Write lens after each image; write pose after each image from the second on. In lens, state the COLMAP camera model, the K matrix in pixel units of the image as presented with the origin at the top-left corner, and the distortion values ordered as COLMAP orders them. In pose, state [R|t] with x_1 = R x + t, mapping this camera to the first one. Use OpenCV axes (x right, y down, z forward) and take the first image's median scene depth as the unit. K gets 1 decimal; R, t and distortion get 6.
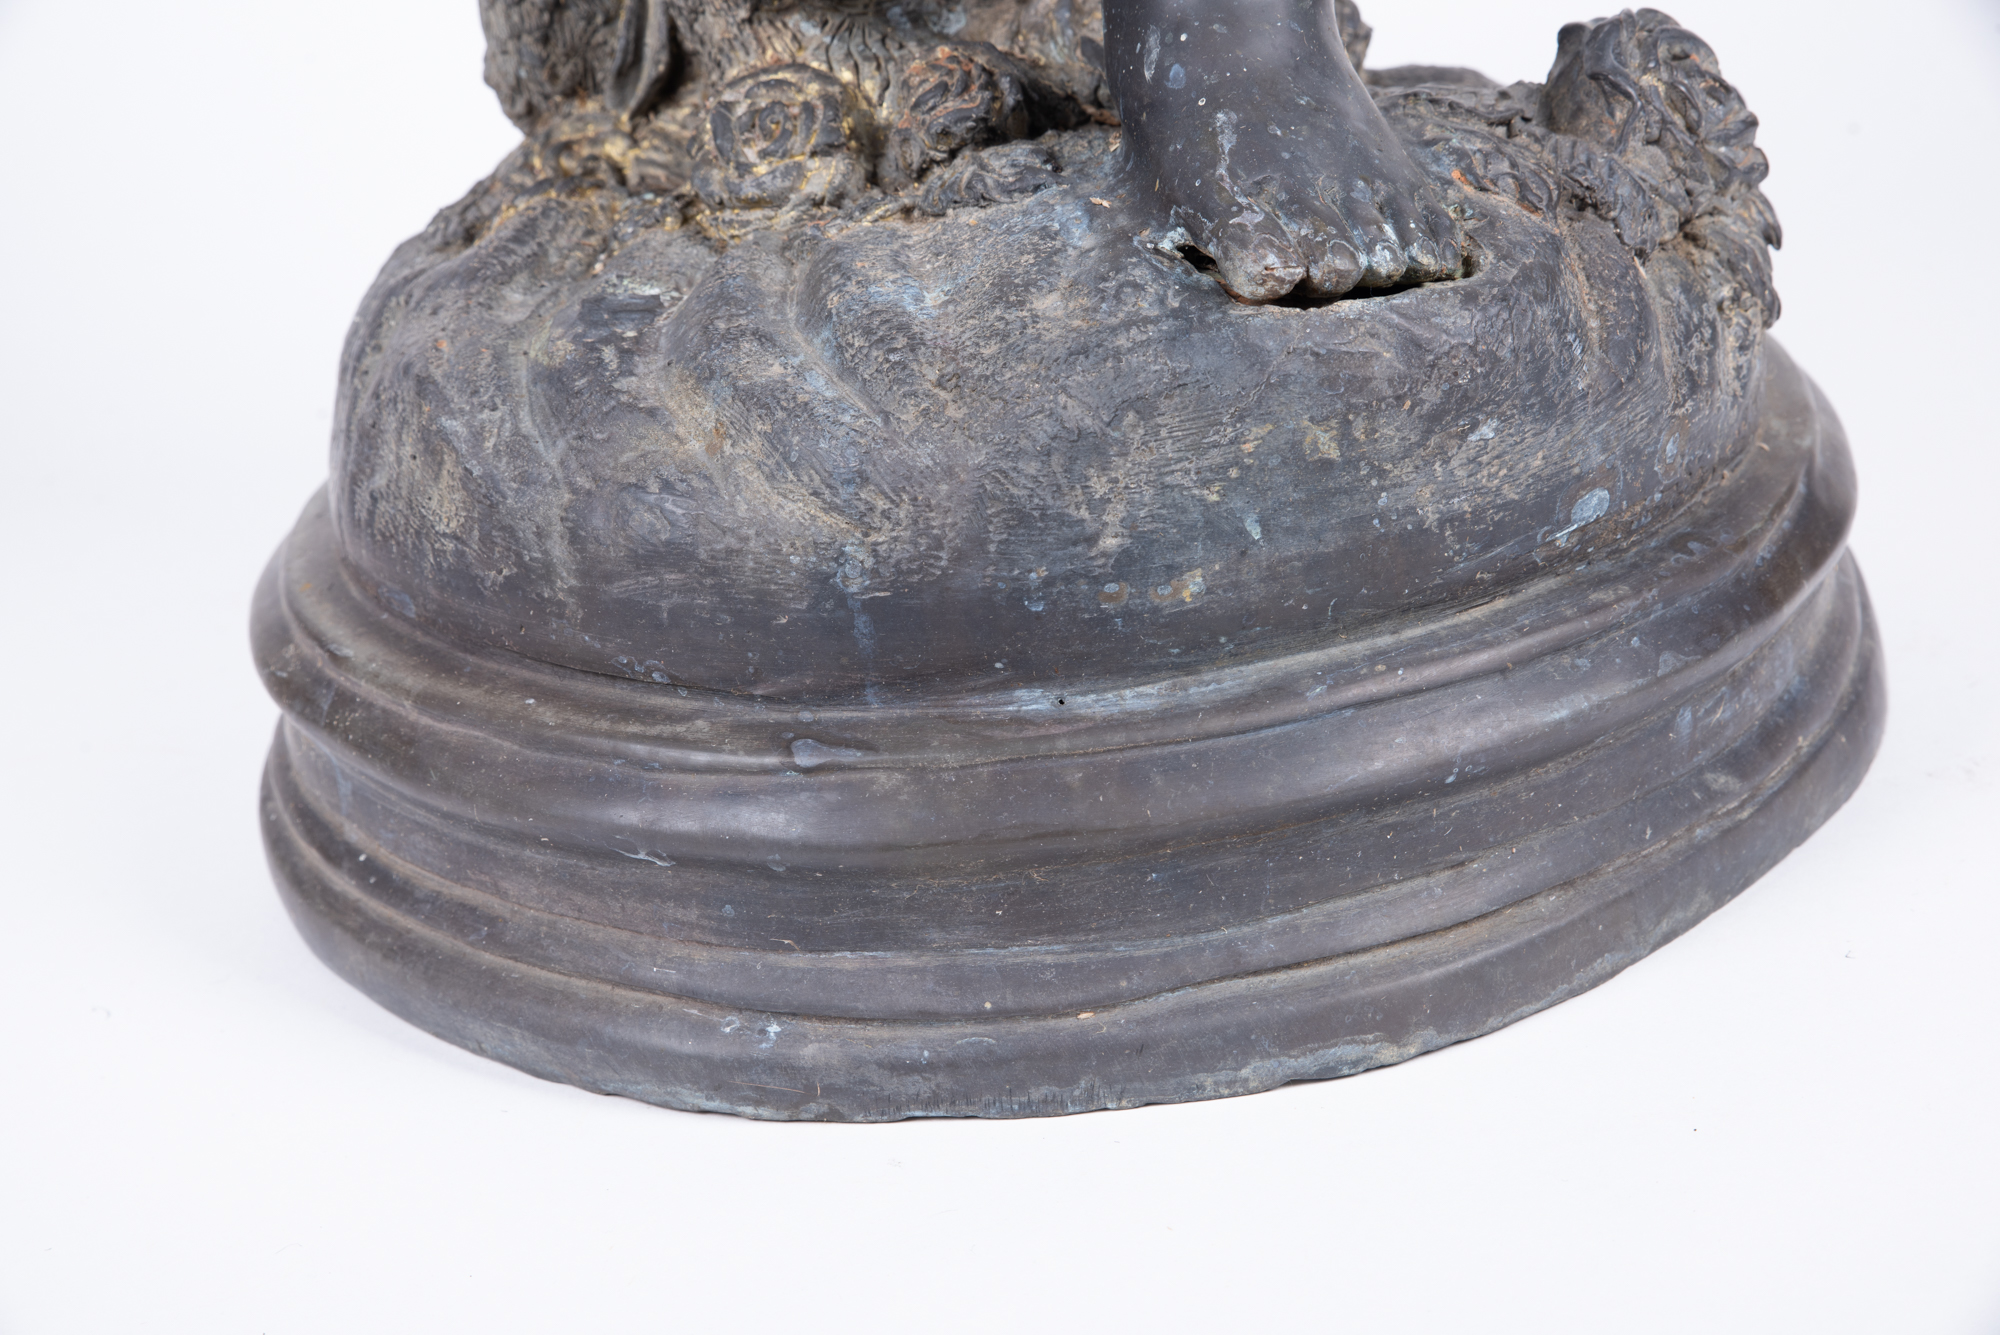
lens RADIAL K [[3214.3, 0, 968.8], [0, 3214.3, 705.5], [0, 0, 1]] dist [0.023634, 0.140300]
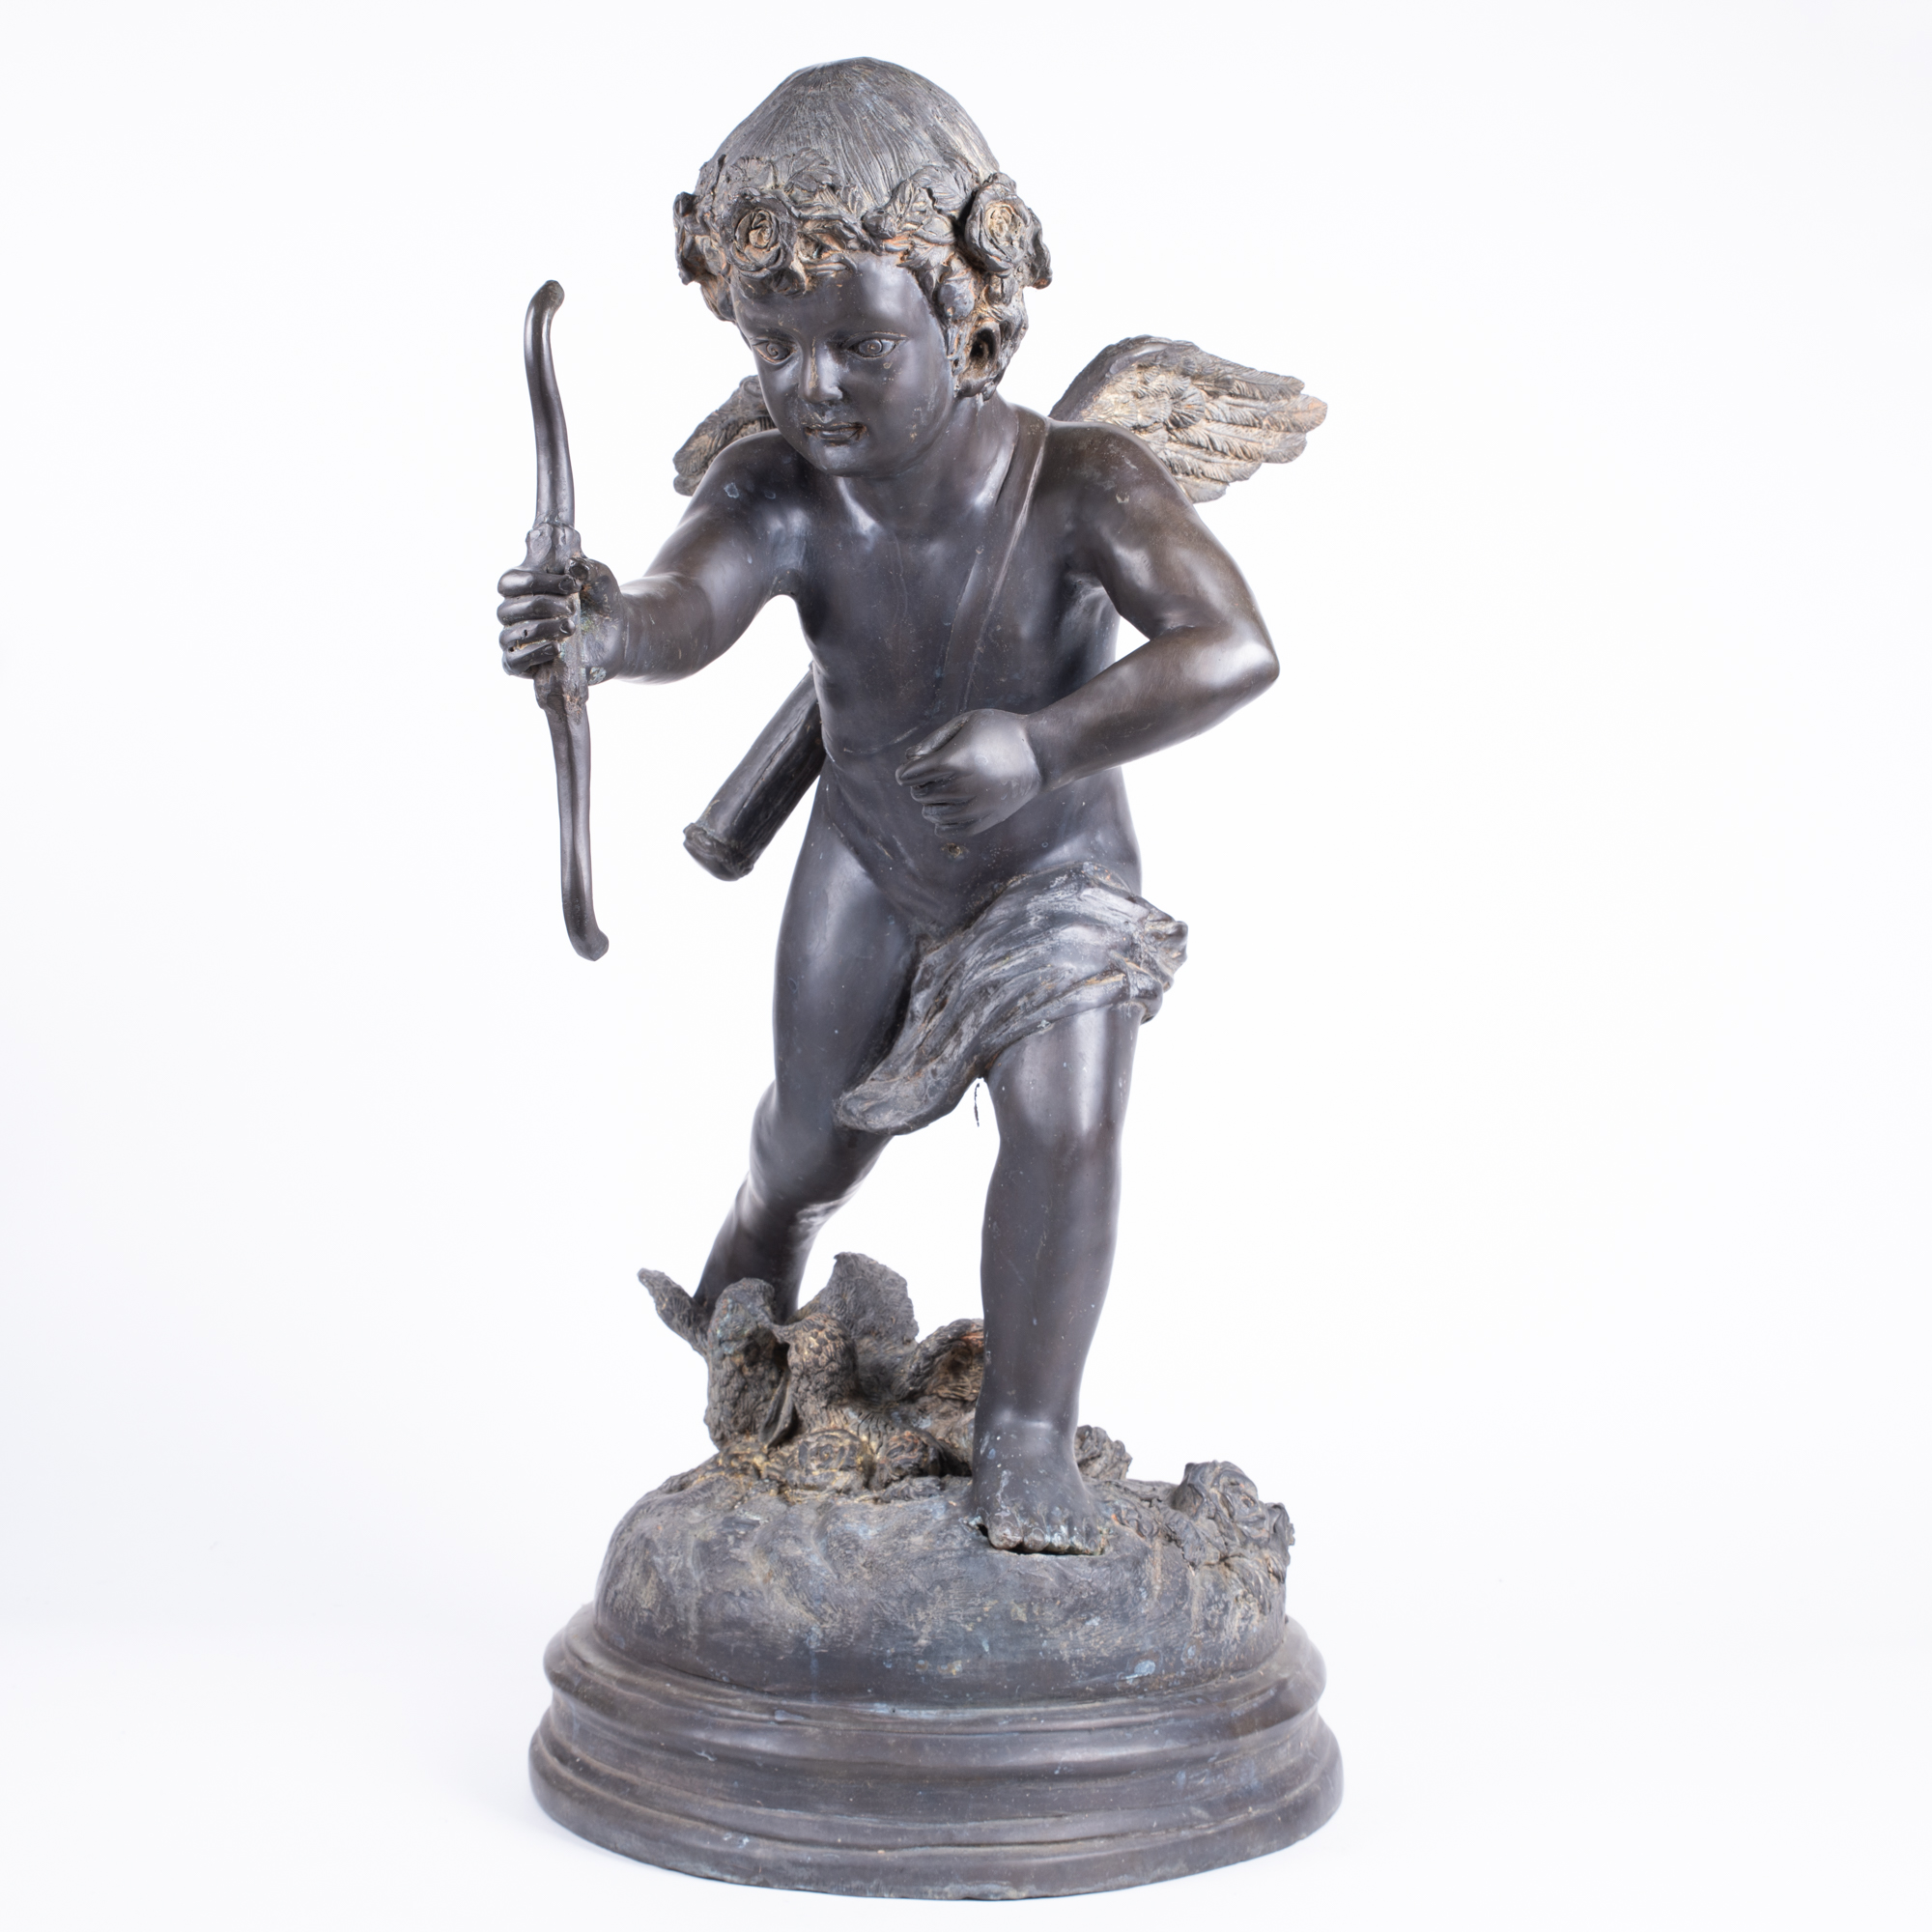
lens RADIAL K [[3349.7, 0, 923.5], [0, 3349.7, 893.7], [0, 0, 1]] dist [0.009142, -0.041781]
pose [[0.984886, 0.125515, -0.119357, 0.236027], [-0.161082, 0.917033, -0.364832, 0.299973], [0.063663, 0.378544, 0.923391, -1.285415]]
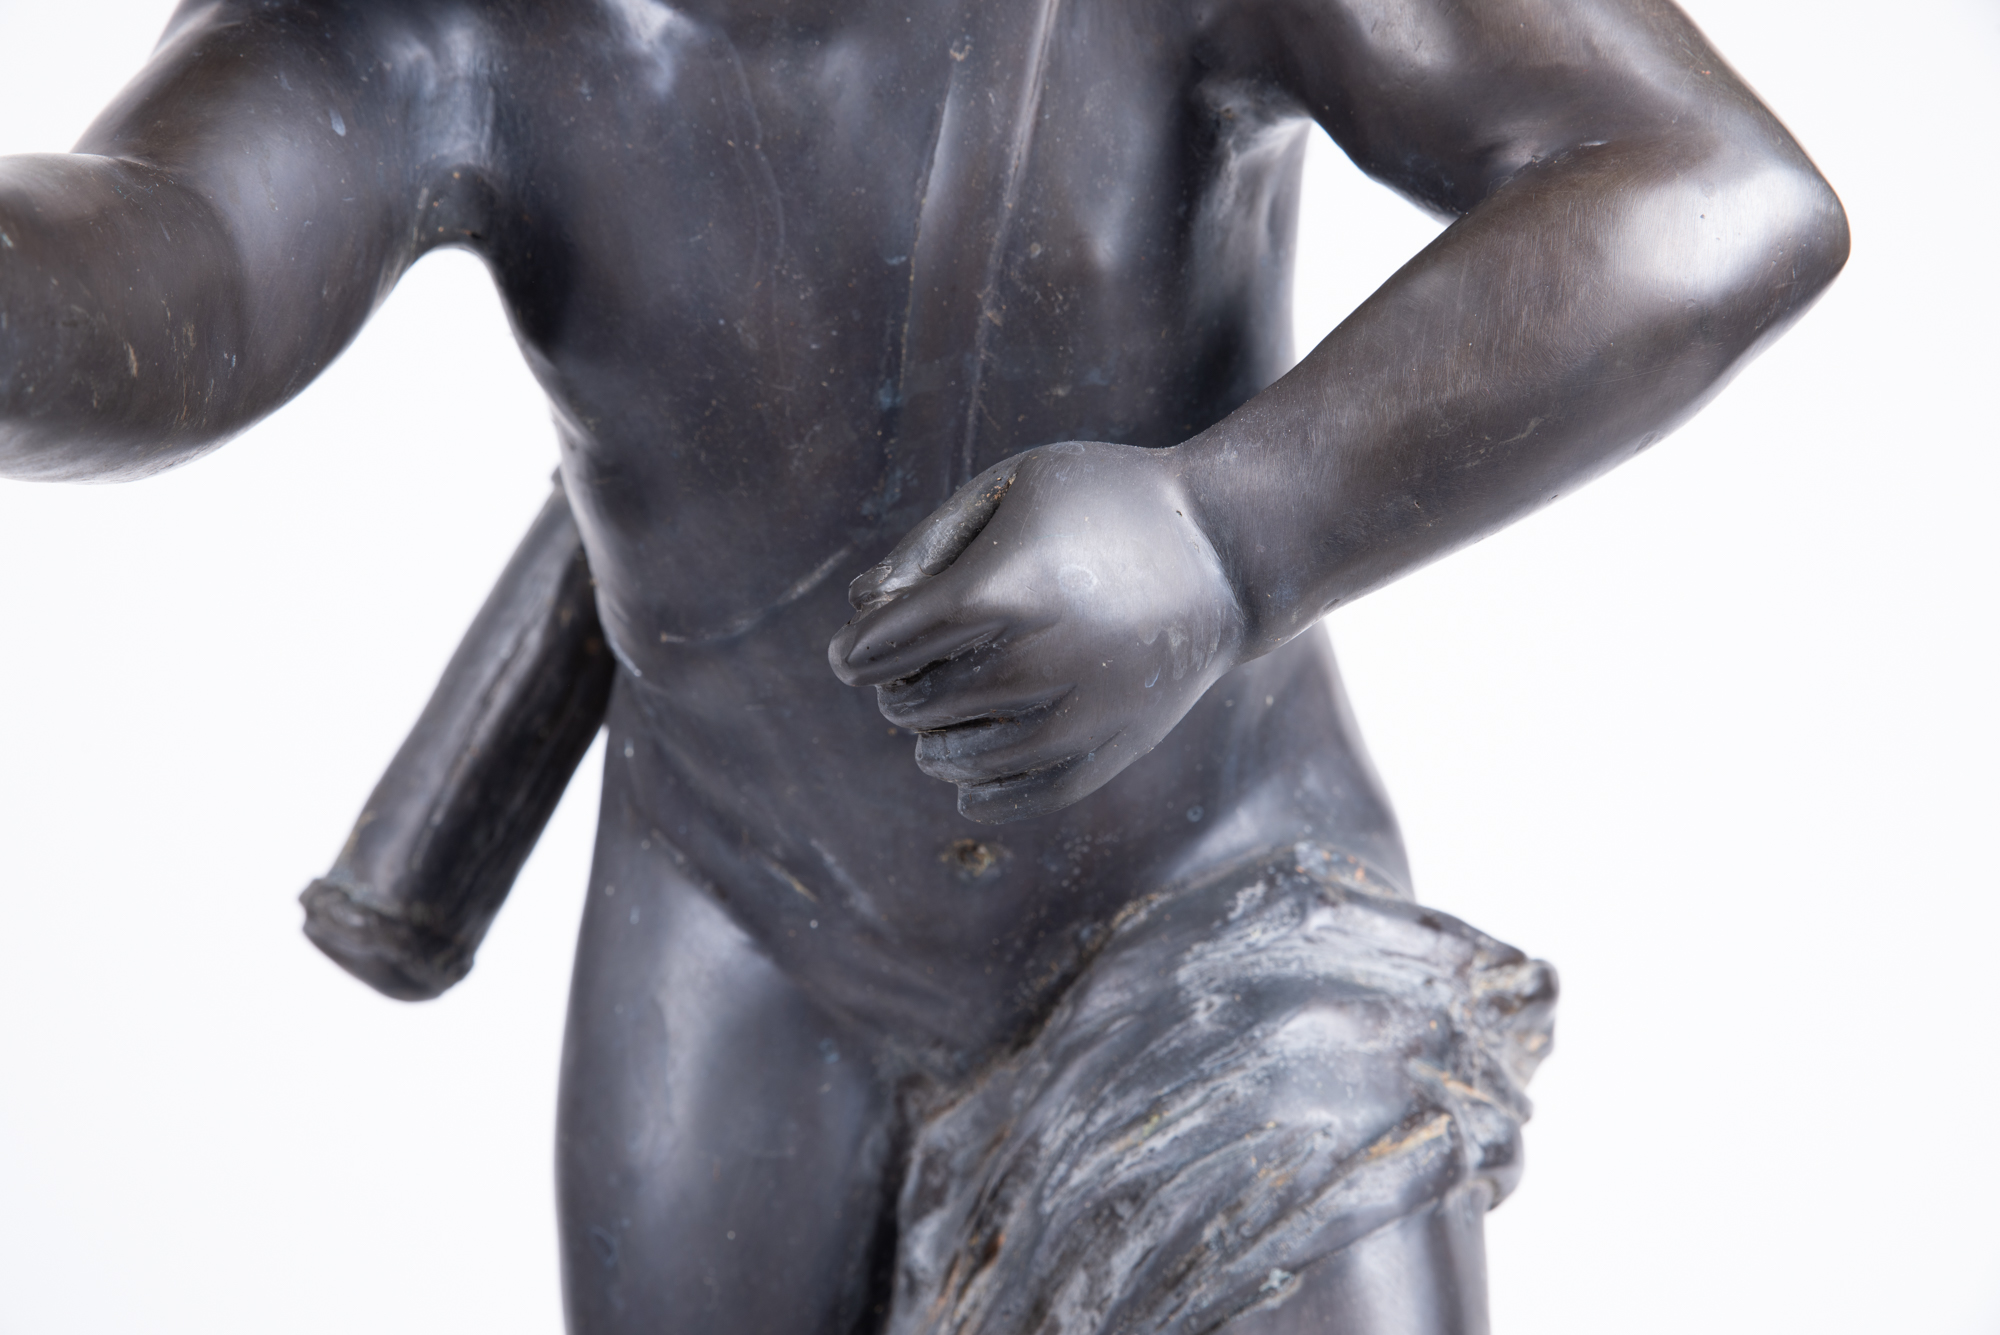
lens RADIAL K [[3377.5, 0, 976.1], [0, 3377.5, 654.2], [0, 0, 1]] dist [0.063247, 0.162765]
pose [[0.999032, -0.008999, -0.043054, 0.021291], [-0.010851, 0.898168, -0.439518, -0.213352], [0.042625, 0.439560, 0.897201, -0.025898]]
